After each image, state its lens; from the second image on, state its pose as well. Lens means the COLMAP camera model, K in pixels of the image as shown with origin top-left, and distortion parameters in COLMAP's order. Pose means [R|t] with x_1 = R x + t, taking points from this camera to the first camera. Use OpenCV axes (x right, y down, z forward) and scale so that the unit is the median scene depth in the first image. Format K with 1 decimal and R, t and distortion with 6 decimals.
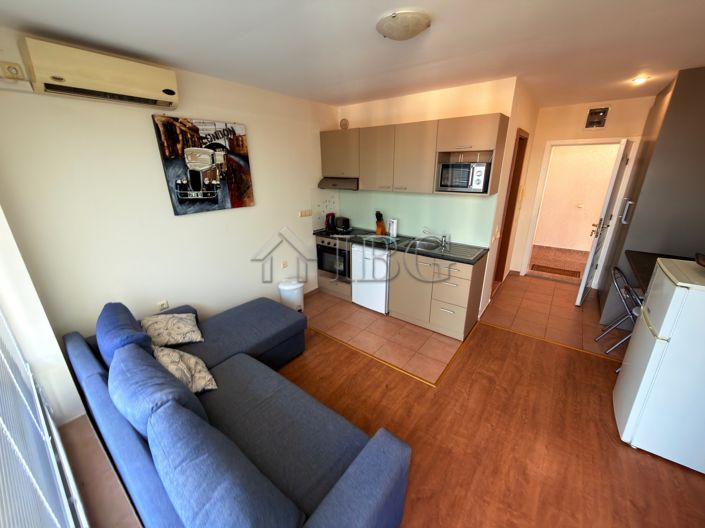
lens RADIAL K [[281.8, 0, 352.5], [0, 281.8, 264.0], [0, 0, 1]] dist [0.001042, 0.000342]
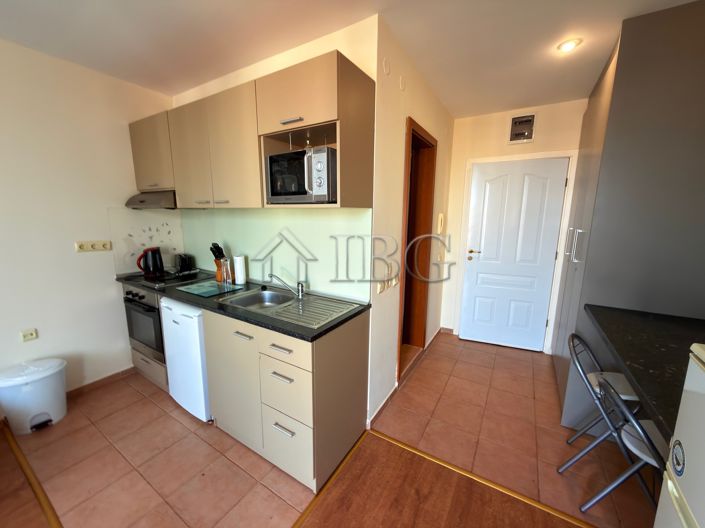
lens RADIAL K [[281.8, 0, 352.5], [0, 281.8, 264.0], [0, 0, 1]] dist [0.001042, 0.000342]
pose [[0.994372, 0.001720, 0.105931, 0.460240], [0.015362, 0.986960, -0.160229, -0.050798], [-0.104826, 0.160954, 0.981379, 0.501360]]
